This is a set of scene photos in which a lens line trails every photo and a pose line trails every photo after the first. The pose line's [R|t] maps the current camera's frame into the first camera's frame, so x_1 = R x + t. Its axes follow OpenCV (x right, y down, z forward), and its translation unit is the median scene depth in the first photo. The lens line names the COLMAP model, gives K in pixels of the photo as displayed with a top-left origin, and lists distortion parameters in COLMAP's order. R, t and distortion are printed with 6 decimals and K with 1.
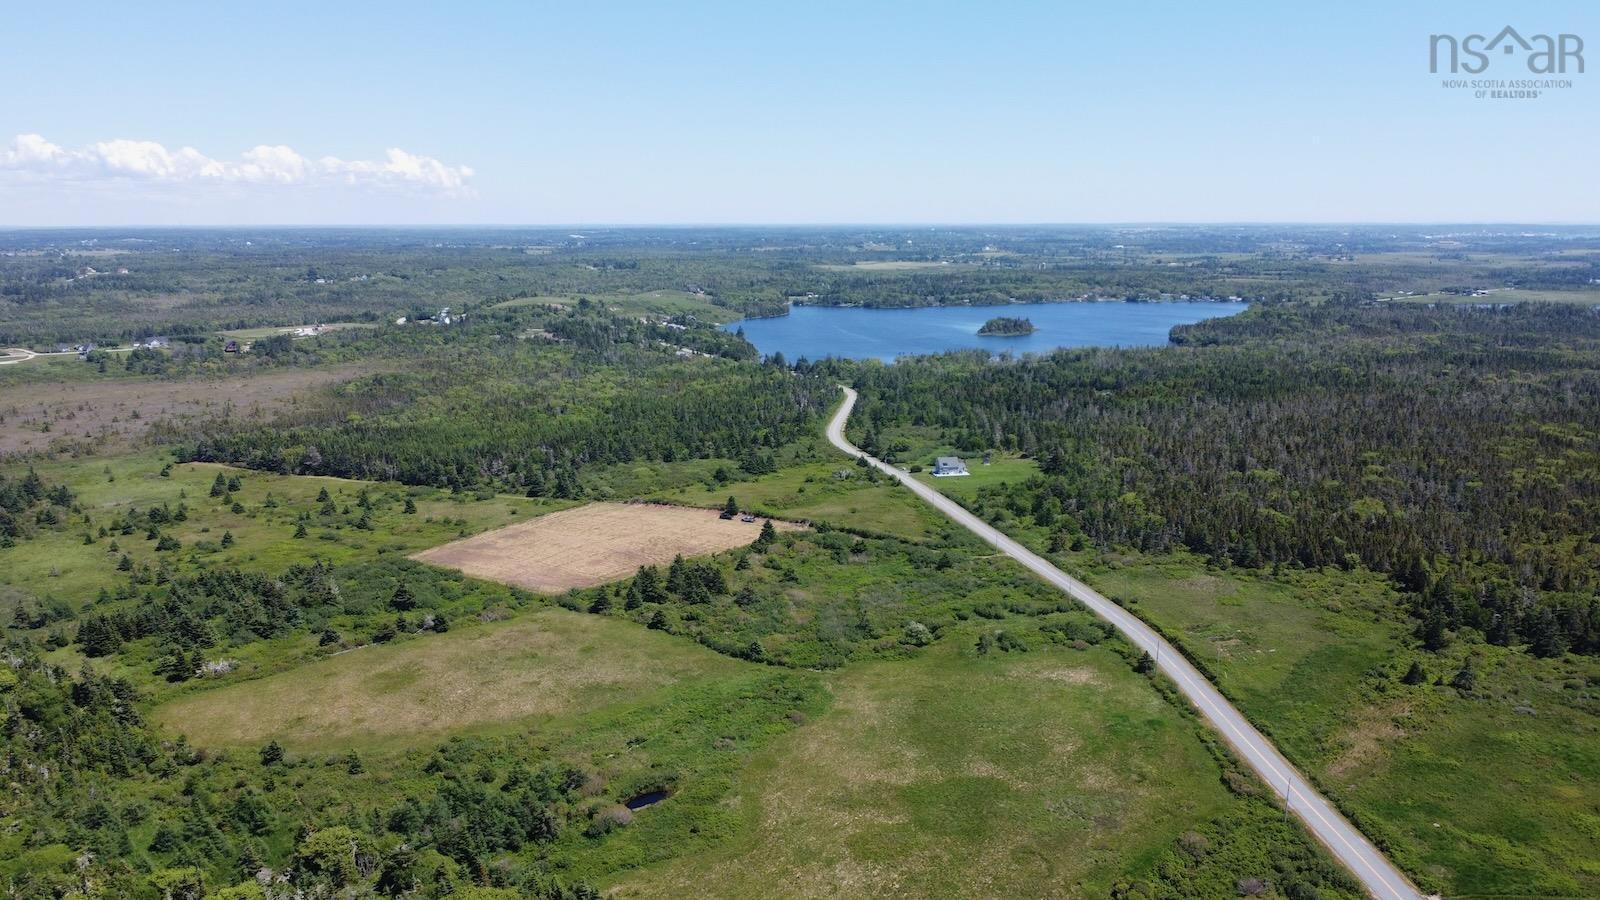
lens RADIAL K [[1187.2, 0, 800.4], [0, 1187.2, 447.9], [0, 0, 1]] dist [-0.003338, -0.002293]
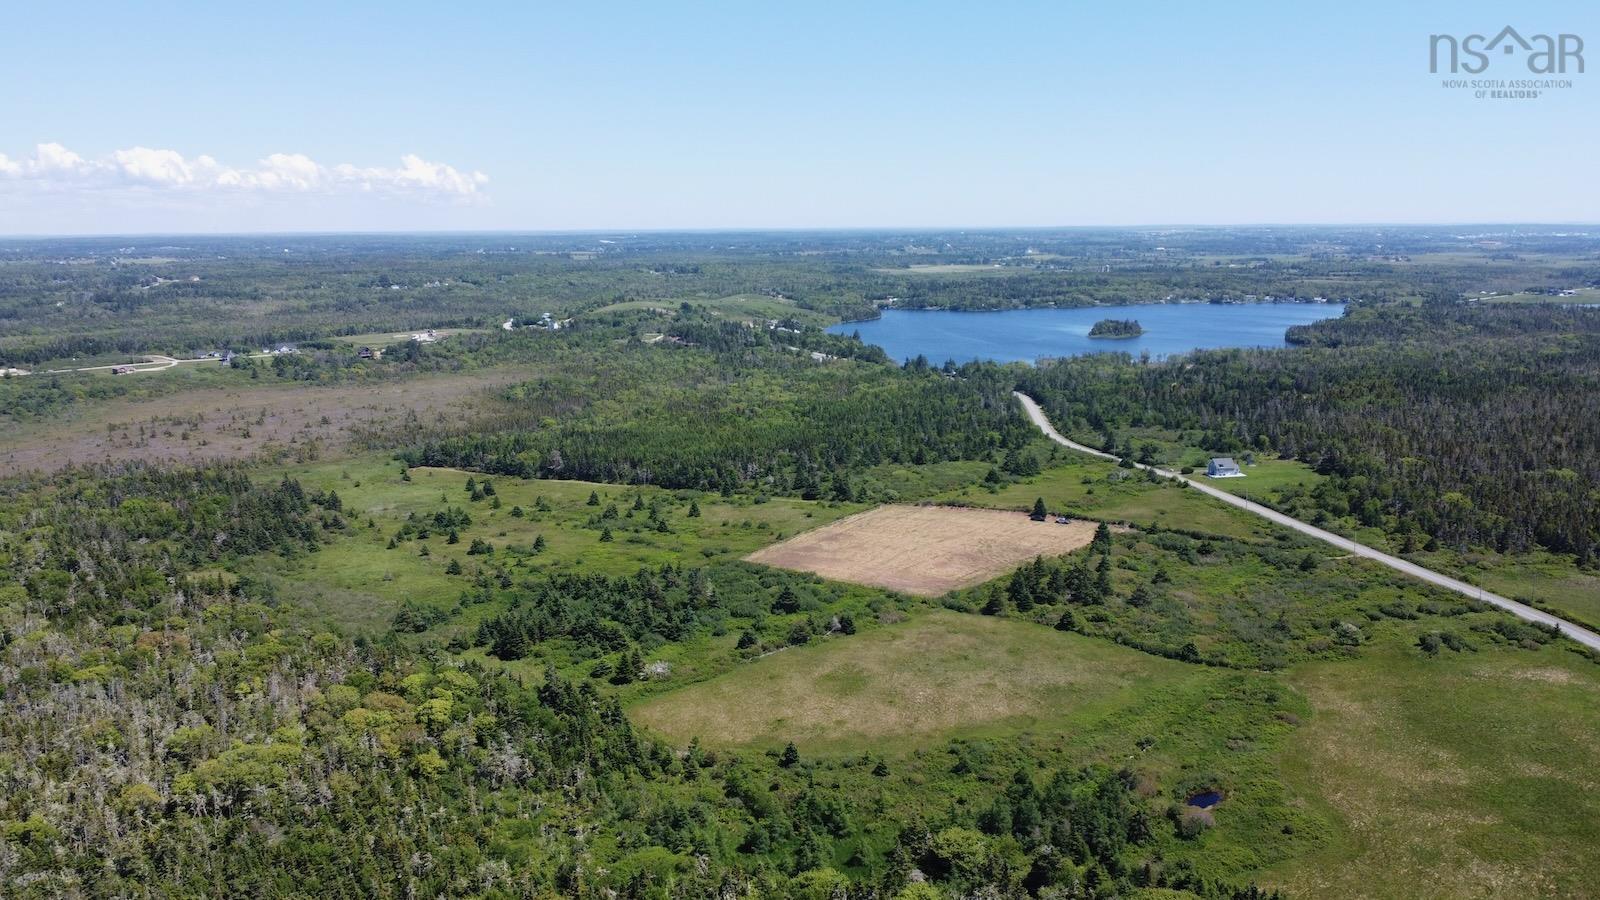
lens RADIAL K [[1187.2, 0, 800.3], [0, 1187.2, 452.0], [0, 0, 1]] dist [-0.003338, -0.002293]
pose [[0.999942, -0.004120, -0.009970, -0.109879], [0.004119, 0.999992, -0.000163, 0.000589], [0.009970, 0.000122, 0.999950, -0.000001]]
